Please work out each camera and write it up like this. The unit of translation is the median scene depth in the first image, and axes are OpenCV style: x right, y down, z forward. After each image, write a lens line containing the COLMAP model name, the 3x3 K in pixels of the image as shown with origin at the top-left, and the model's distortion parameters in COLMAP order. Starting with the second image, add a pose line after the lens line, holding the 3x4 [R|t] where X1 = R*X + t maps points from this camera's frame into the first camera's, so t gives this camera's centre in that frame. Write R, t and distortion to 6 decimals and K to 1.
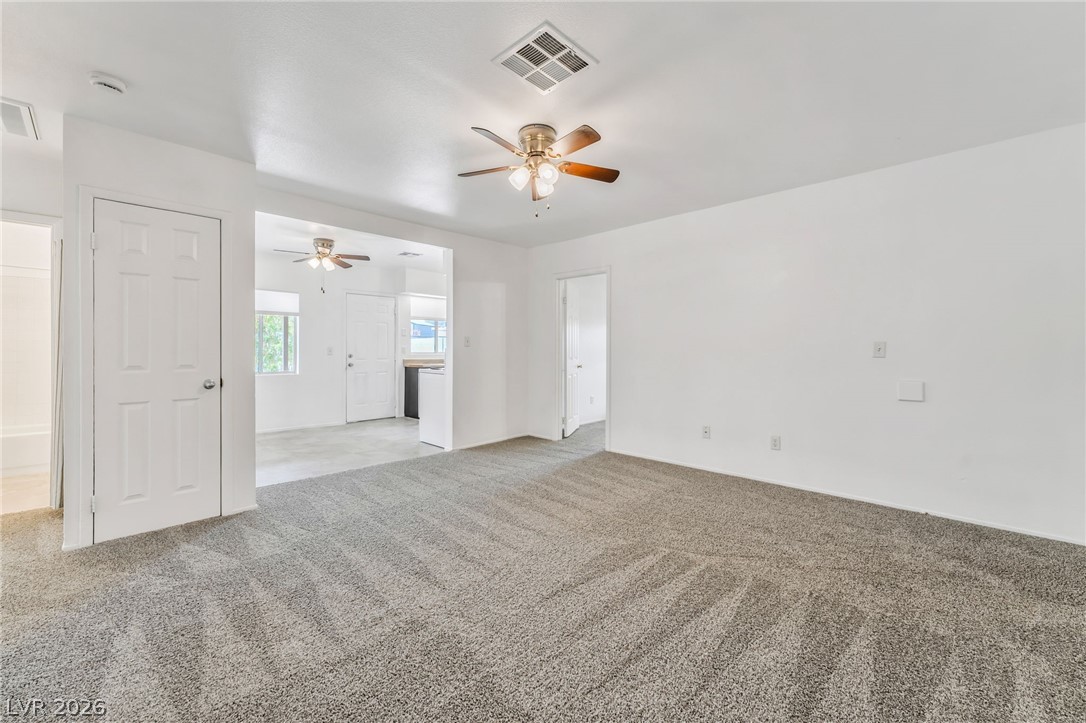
lens RADIAL K [[439.2, 0, 542.1], [0, 439.2, 345.7], [0, 0, 1]] dist [0.000475, 0.000184]
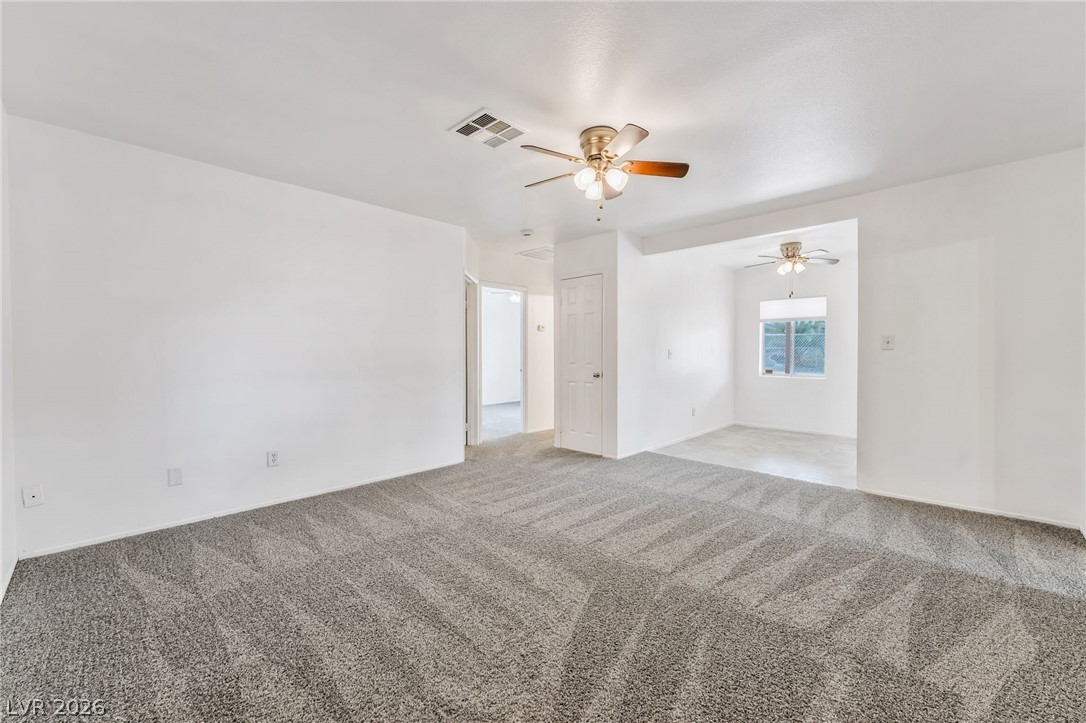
lens RADIAL K [[439.2, 0, 542.1], [0, 439.2, 345.7], [0, 0, 1]] dist [0.000475, 0.000184]
pose [[-0.003828, -0.024185, -0.999700, 0.909067], [0.007088, 0.999682, -0.024212, 0.019118], [0.999968, -0.007178, -0.003655, 0.809566]]
